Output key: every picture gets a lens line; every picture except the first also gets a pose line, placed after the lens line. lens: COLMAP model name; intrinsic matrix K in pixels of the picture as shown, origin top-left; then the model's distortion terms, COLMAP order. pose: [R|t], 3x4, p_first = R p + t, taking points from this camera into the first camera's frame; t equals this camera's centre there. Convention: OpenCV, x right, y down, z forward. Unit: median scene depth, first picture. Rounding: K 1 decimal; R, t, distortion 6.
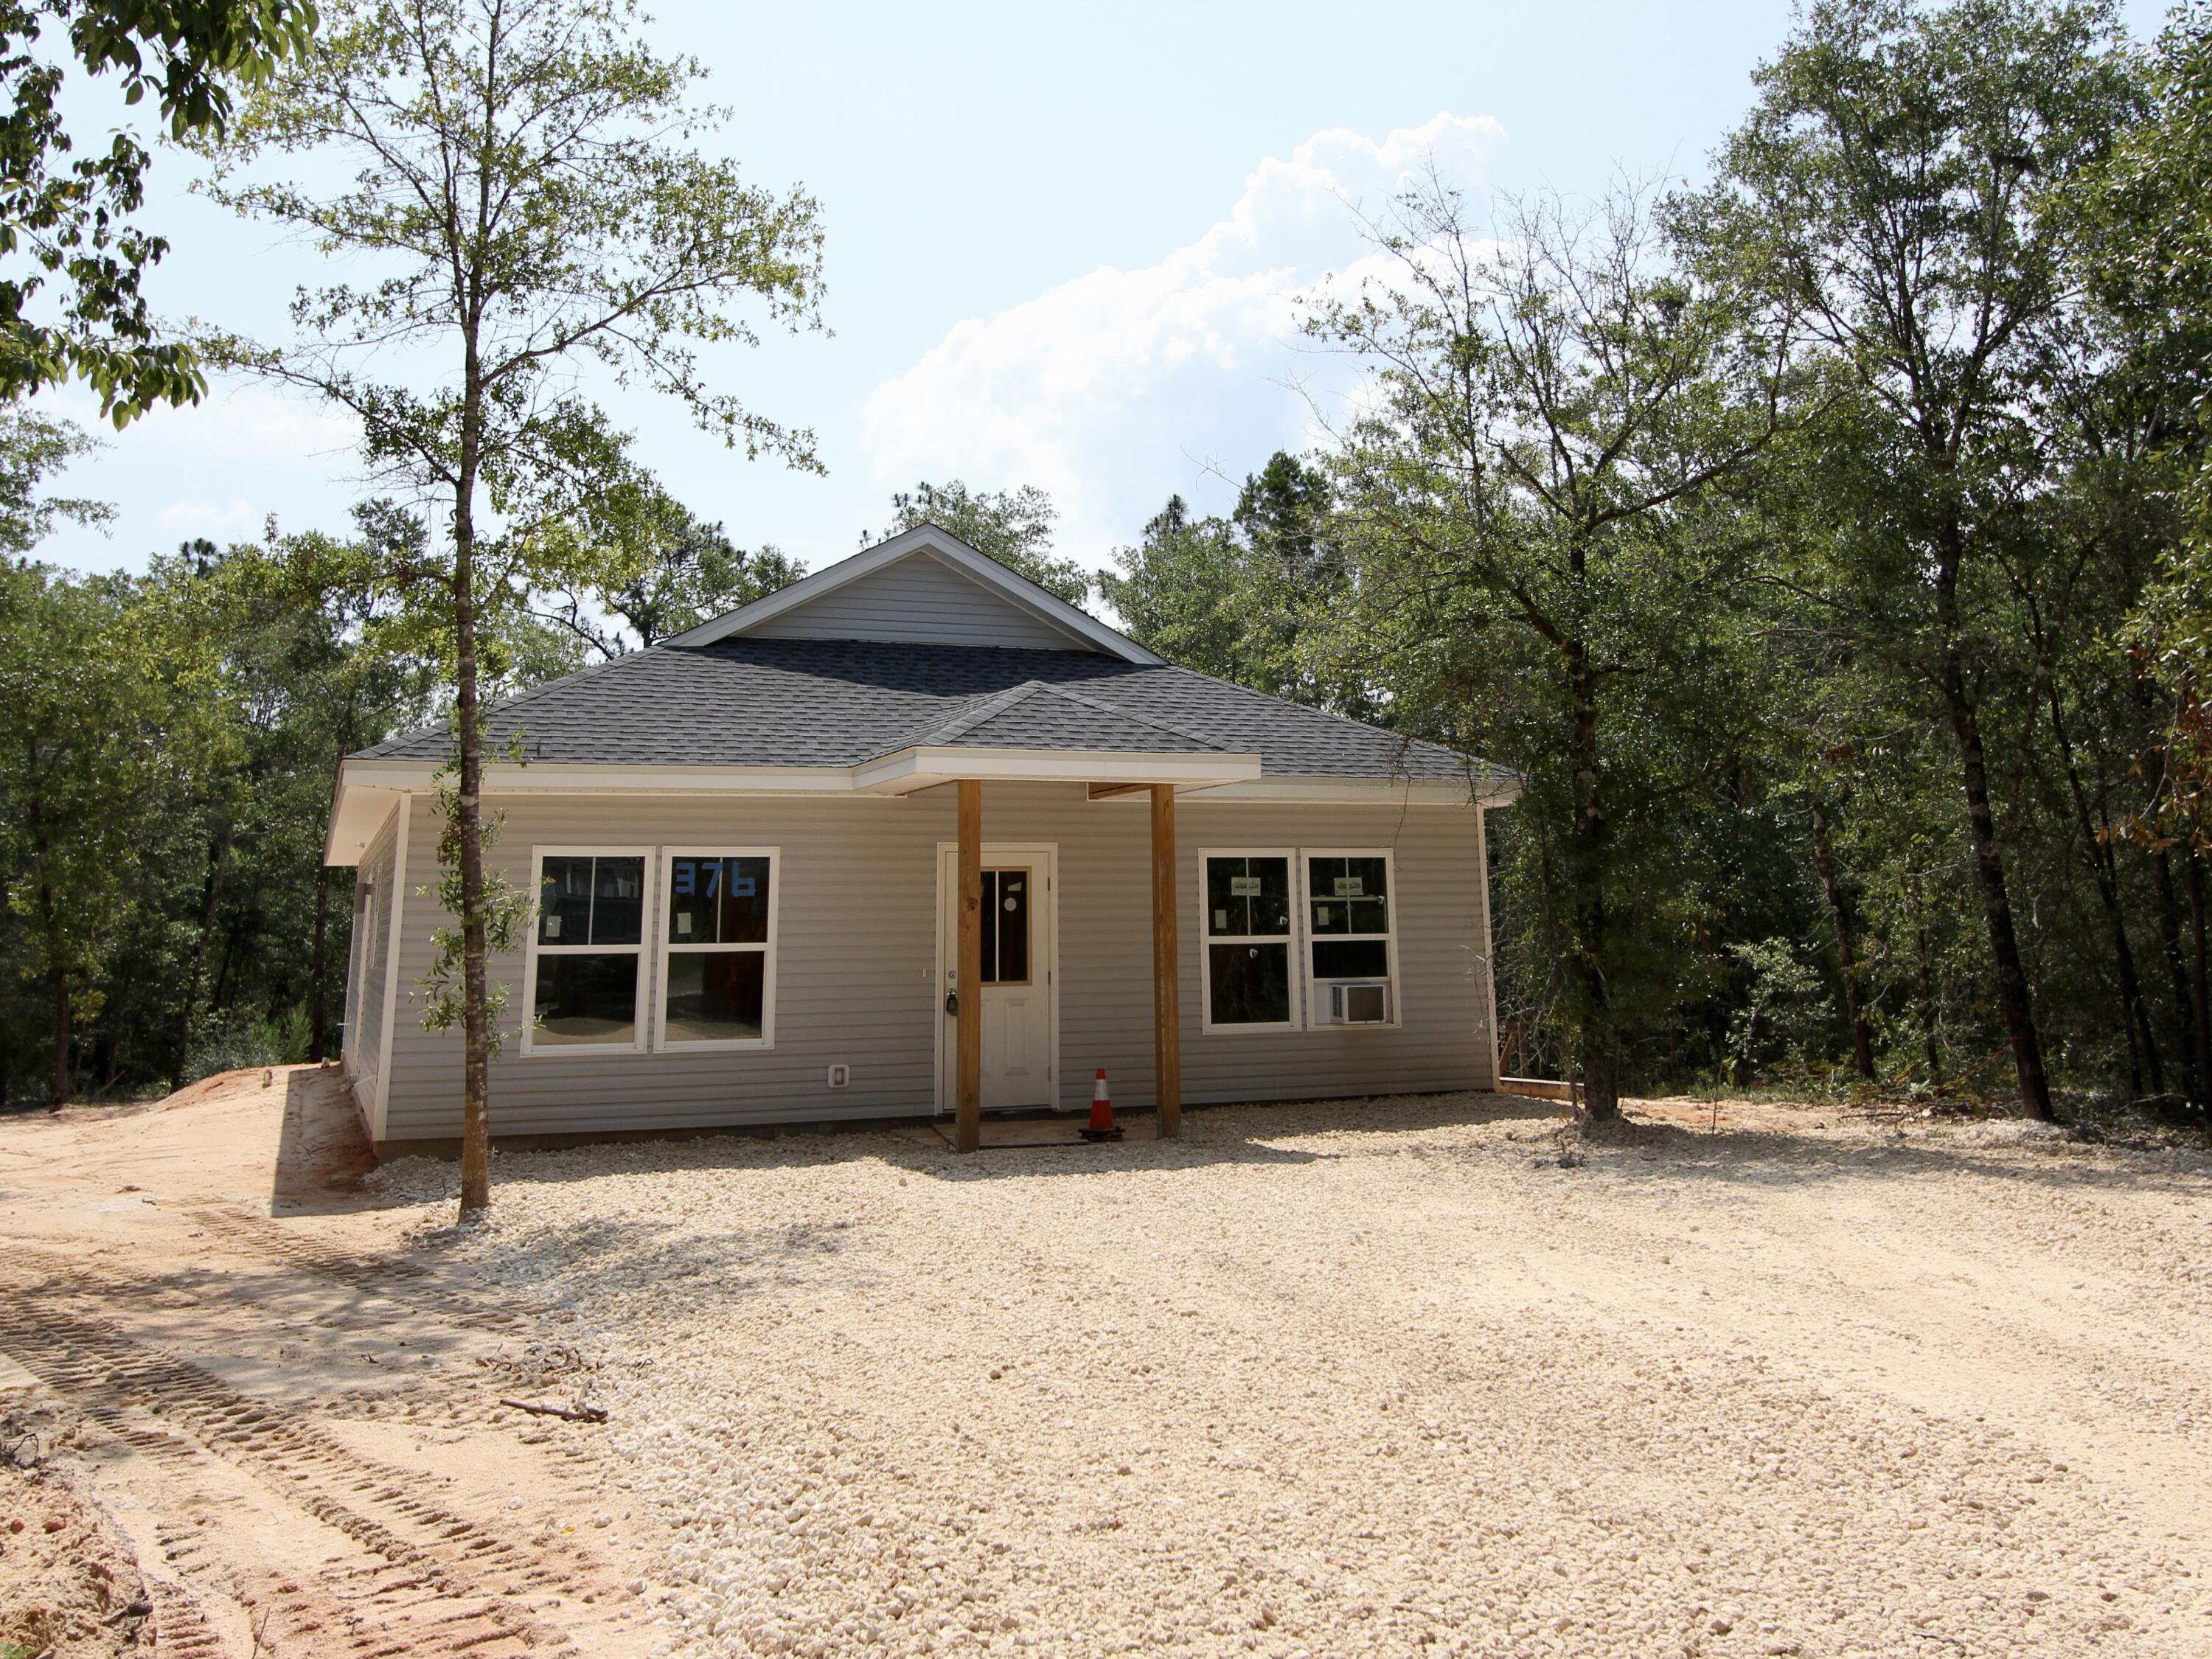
lens RADIAL K [[2020.7, 0, 1112.2], [0, 2020.7, 340.4], [0, 0, 1]] dist [-0.007501, 0.004815]
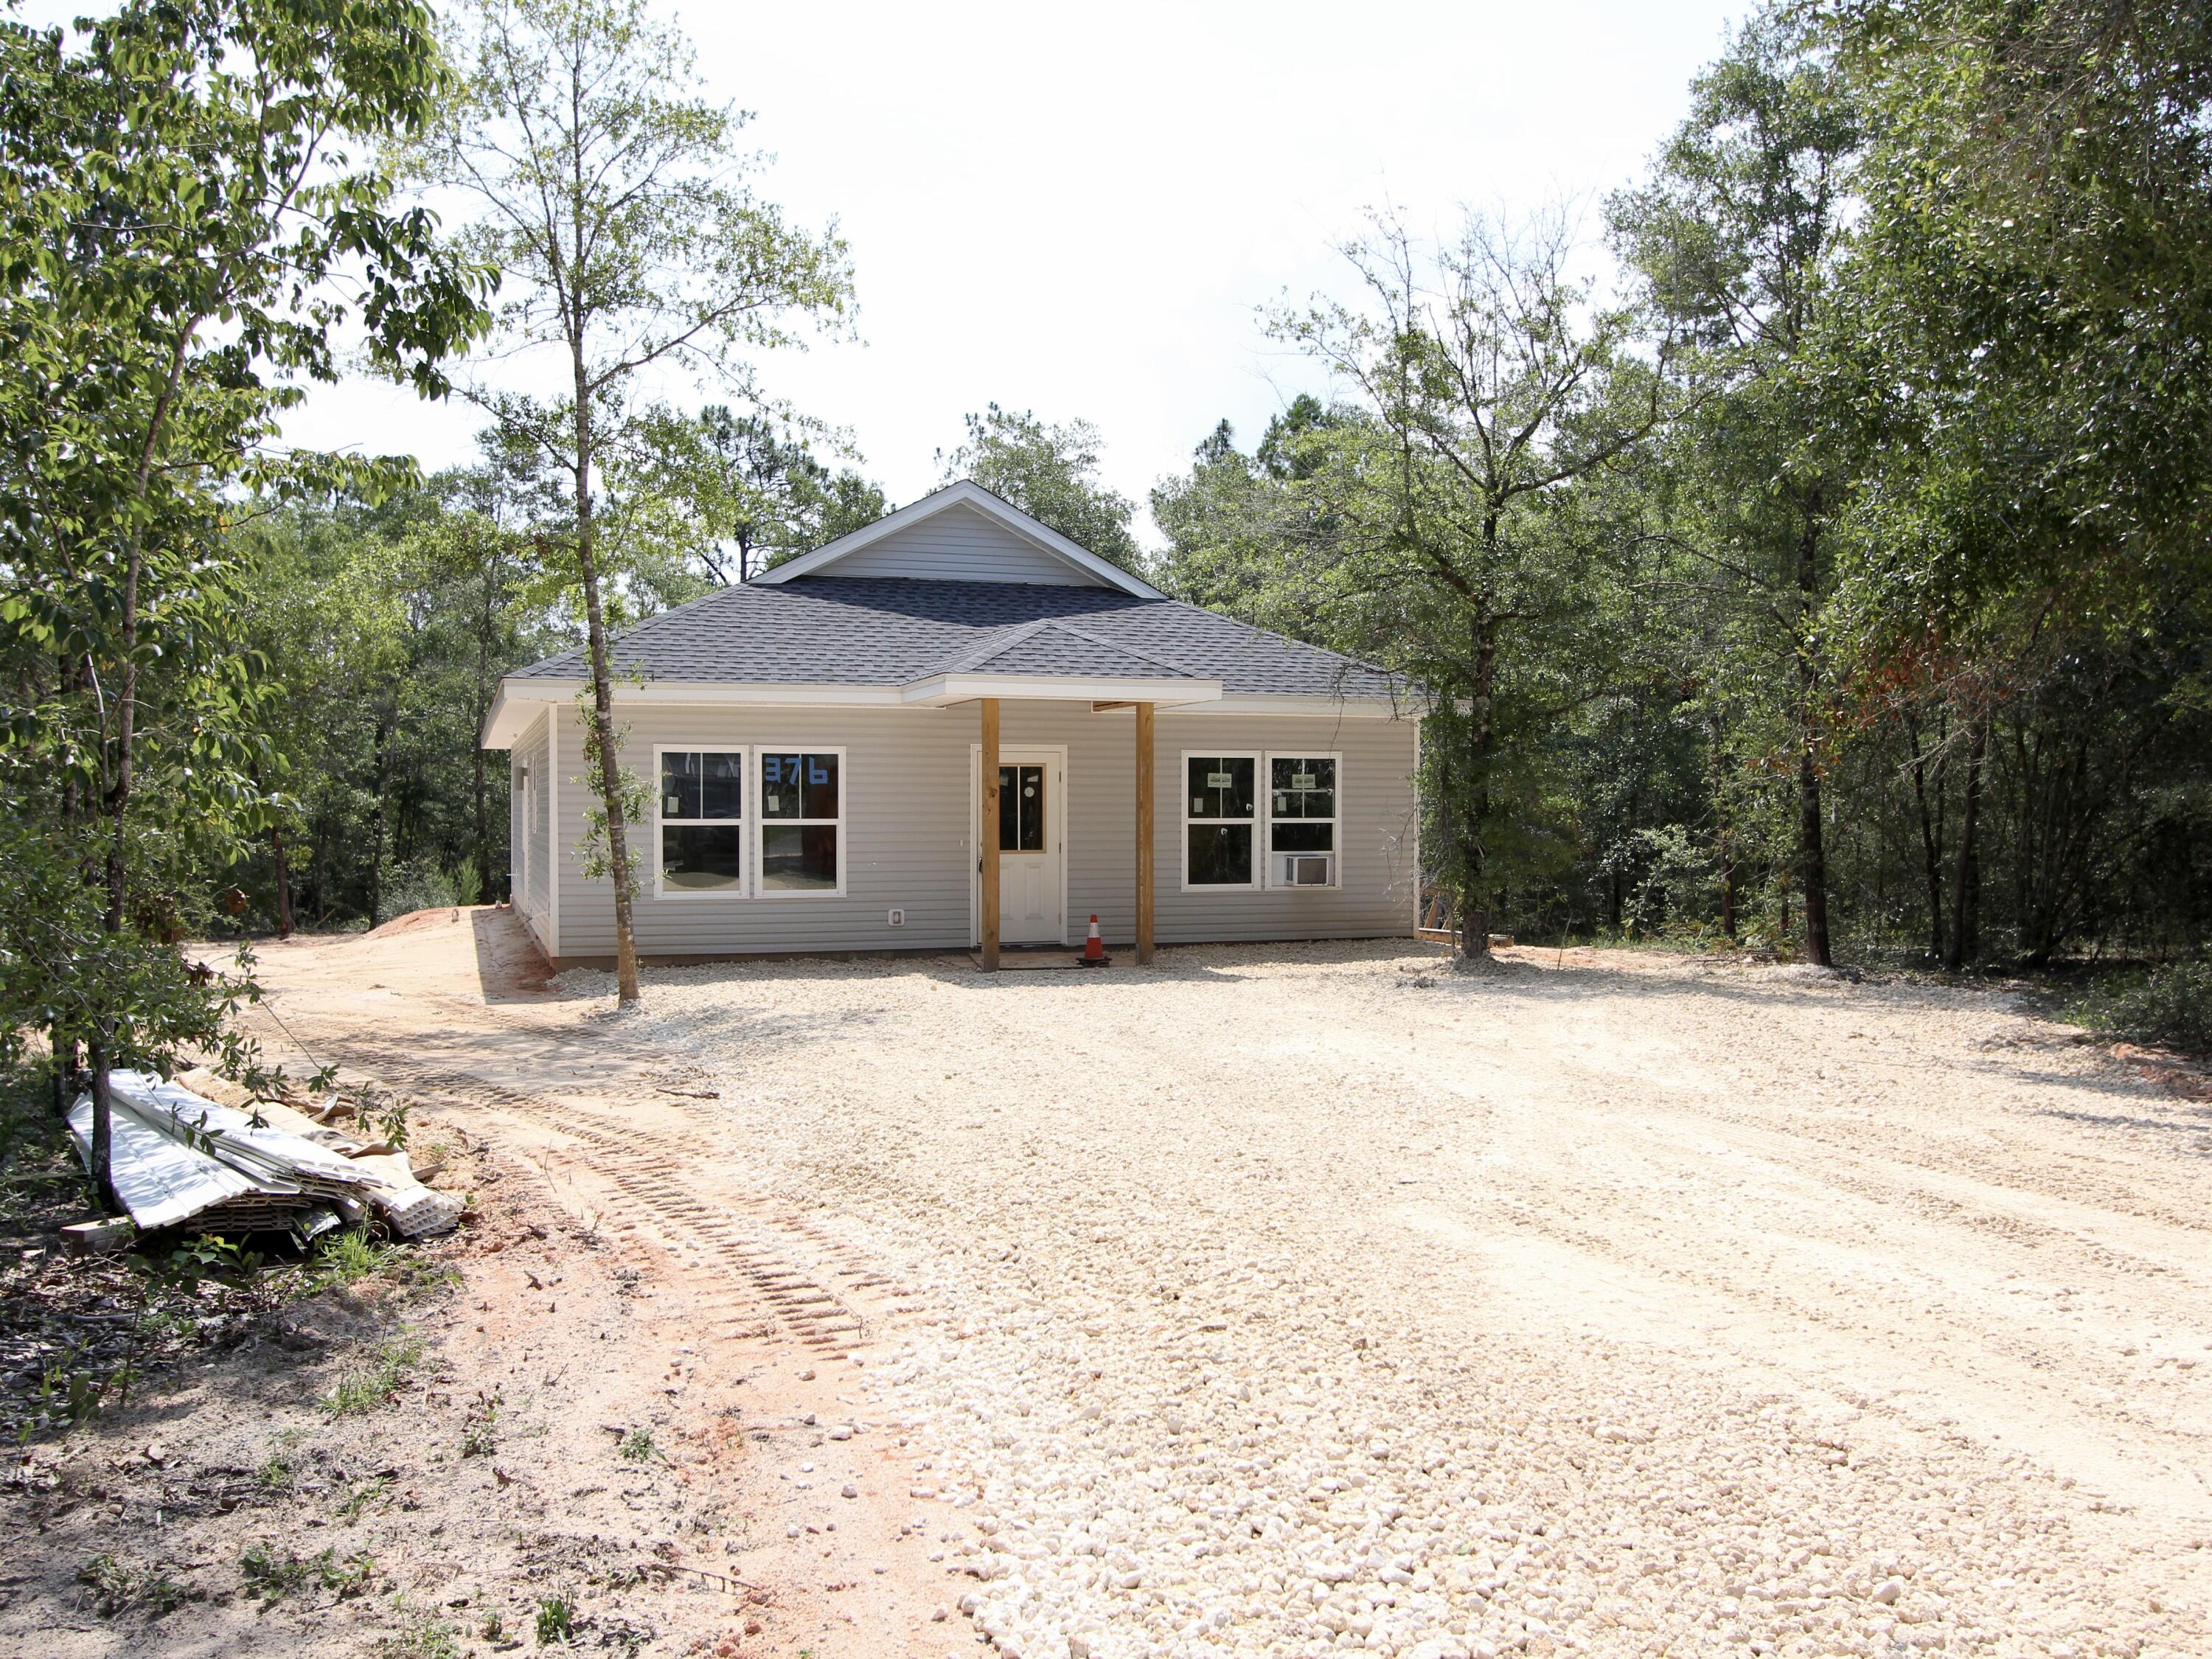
lens RADIAL K [[1966.2, 0, 1106.0], [0, 1966.2, 829.5], [0, 0, 1]] dist [-0.003909, -0.014152]
pose [[0.998888, 0.014109, -0.044996, 0.055698], [-0.000302, 0.956085, 0.293089, -0.062256], [0.047155, -0.292749, 0.955026, -0.189983]]
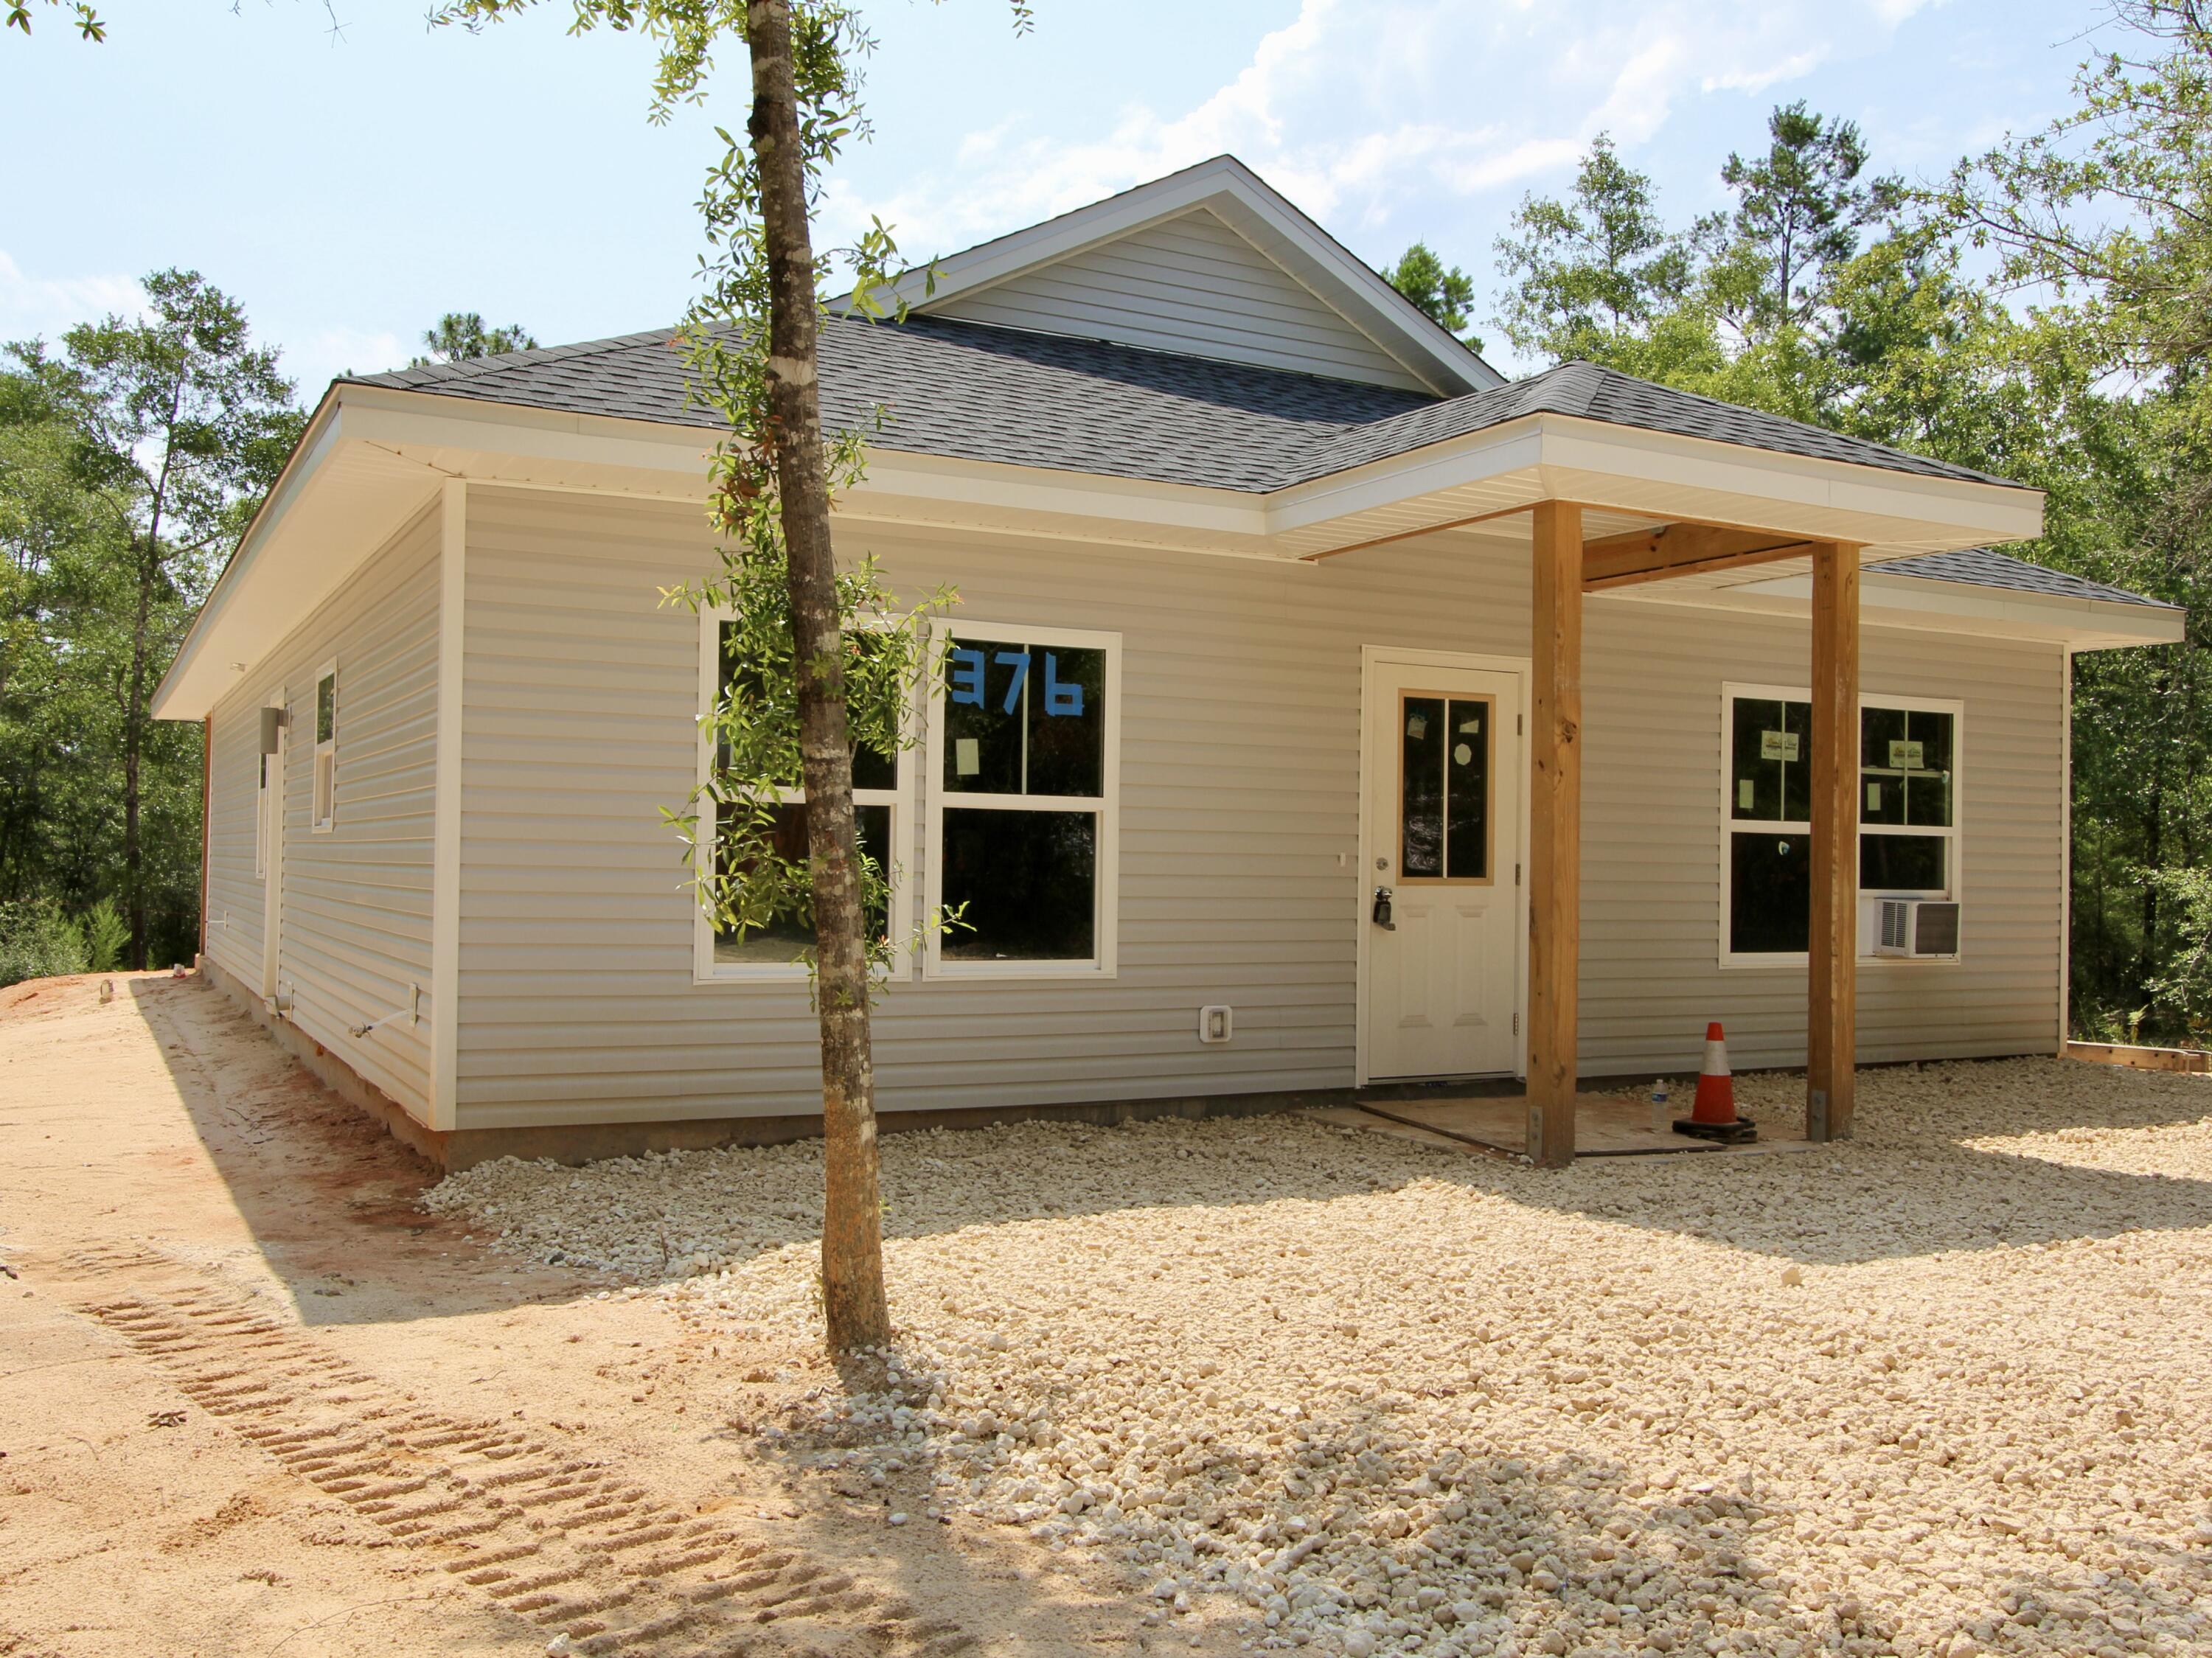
lens RADIAL K [[1966.0, 0, 1106.0], [0, 1966.0, 829.0], [0, 0, 1]] dist [-0.003909, -0.014152]
pose [[0.992285, 0.031363, 0.119946, -0.233003], [-0.061902, 0.963583, 0.260146, 0.162996], [-0.107419, -0.265564, 0.958090, 0.470082]]
